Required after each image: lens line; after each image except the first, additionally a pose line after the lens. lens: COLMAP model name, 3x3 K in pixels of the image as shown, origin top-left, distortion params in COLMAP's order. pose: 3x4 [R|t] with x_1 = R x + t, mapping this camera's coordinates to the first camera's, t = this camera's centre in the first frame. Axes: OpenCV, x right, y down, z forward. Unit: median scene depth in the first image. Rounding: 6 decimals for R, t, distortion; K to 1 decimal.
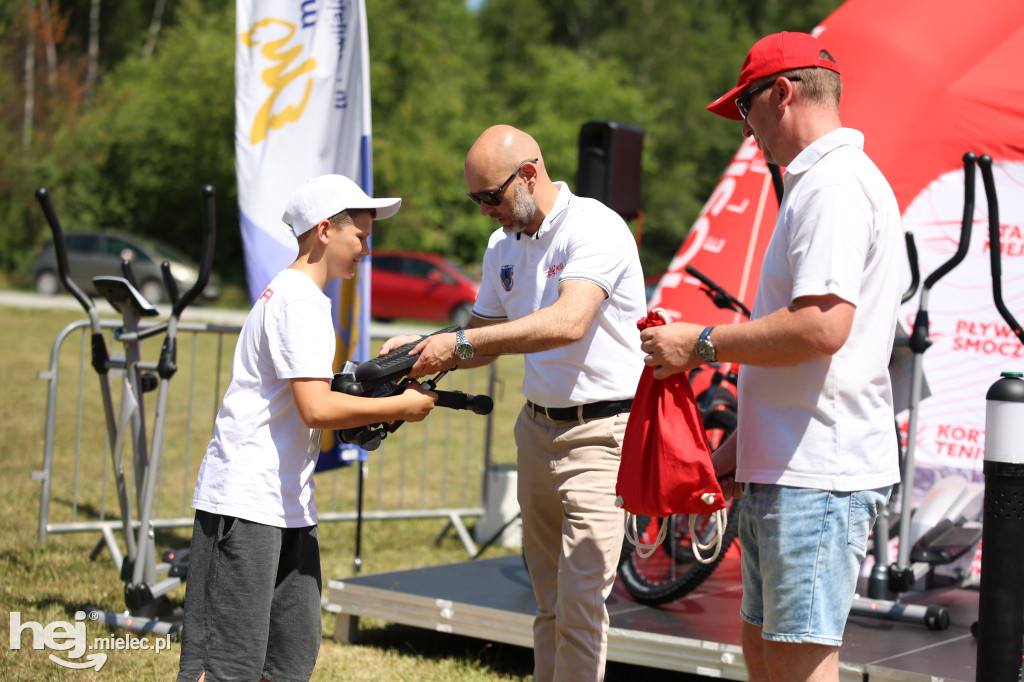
lens RADIAL K [[1957.1, 0, 503.2], [0, 1957.1, 318.5], [0, 0, 1]] dist [0.235994, 0.000000]
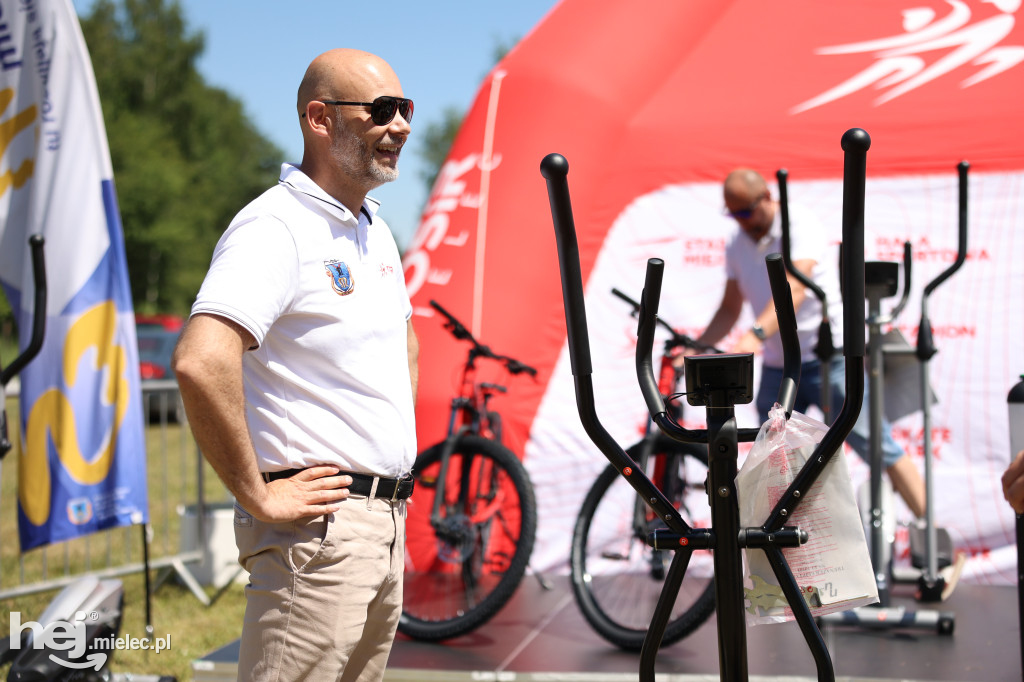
lens RADIAL K [[1542.4, 0, 492.9], [0, 1542.4, 345.8], [0, 0, 1]] dist [0.130898, 0.000000]
pose [[0.929330, -0.074967, 0.361561, -0.201688], [0.074550, 0.997103, 0.015123, -0.013154], [-0.361647, 0.012901, 0.932226, 0.267219]]
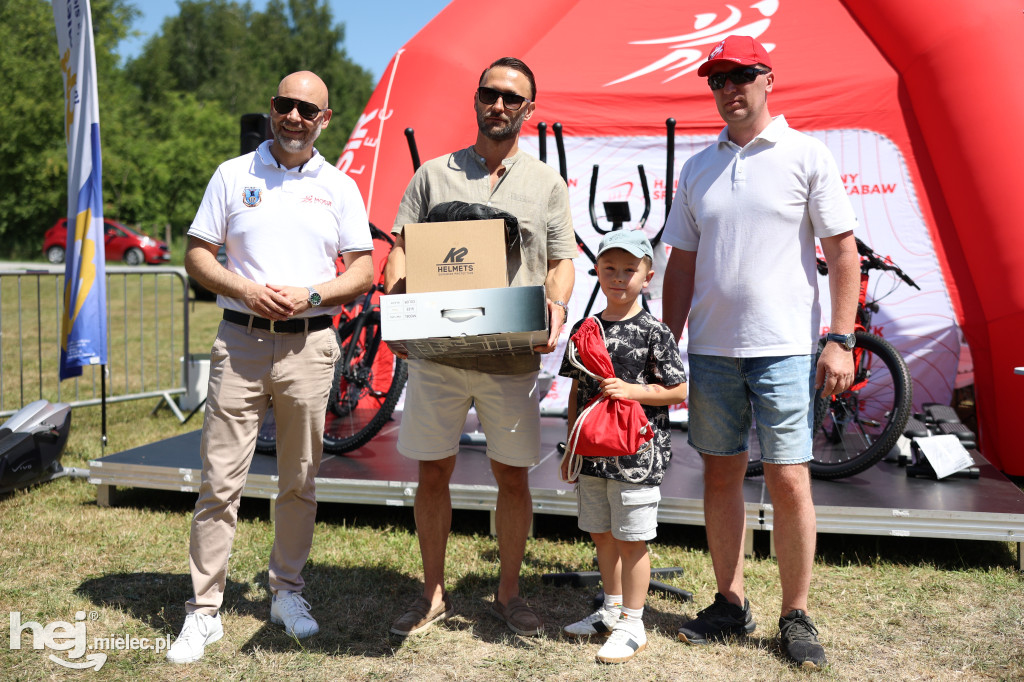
lens RADIAL K [[1094.4, 0, 504.2], [0, 1094.4, 340.7], [0, 0, 1]] dist [0.004599, 0.000000]
pose [[0.949719, -0.071422, 0.304849, -0.041434], [0.045806, 0.994854, 0.090378, 0.000876], [-0.309736, -0.071870, 0.948103, 0.224557]]
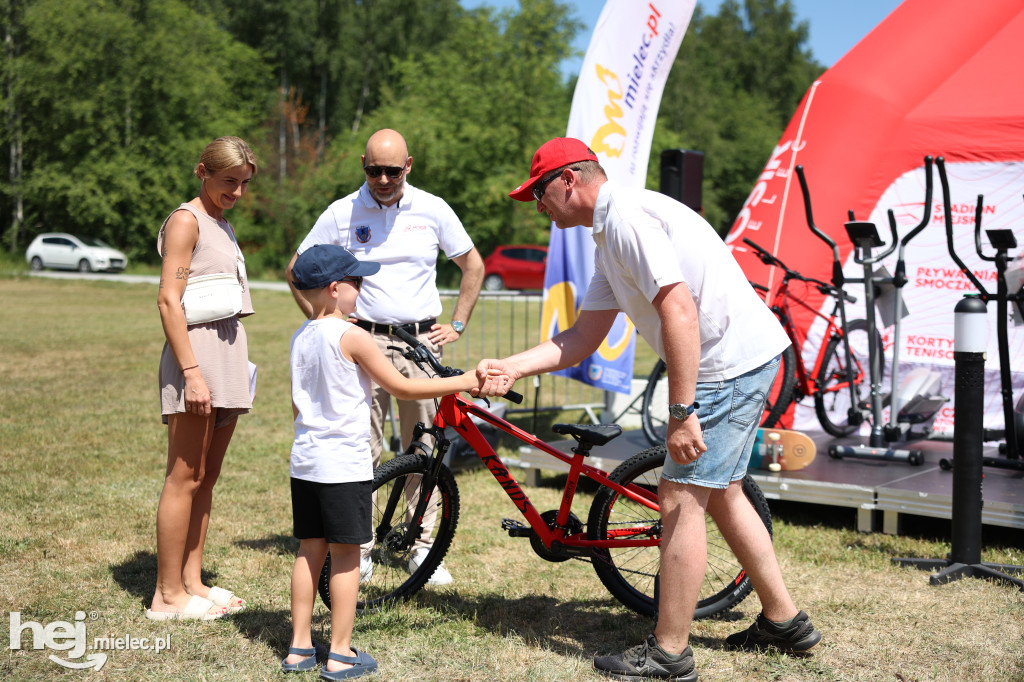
lens RADIAL K [[1276.8, 0, 493.5], [0, 1276.8, 336.5], [0, 0, 1]] dist [0.043619, 0.000000]
pose [[0.996666, -0.037632, -0.072394, -0.032012], [0.040191, 0.998606, 0.034219, 0.008203], [0.071006, -0.037015, 0.996789, -0.016303]]
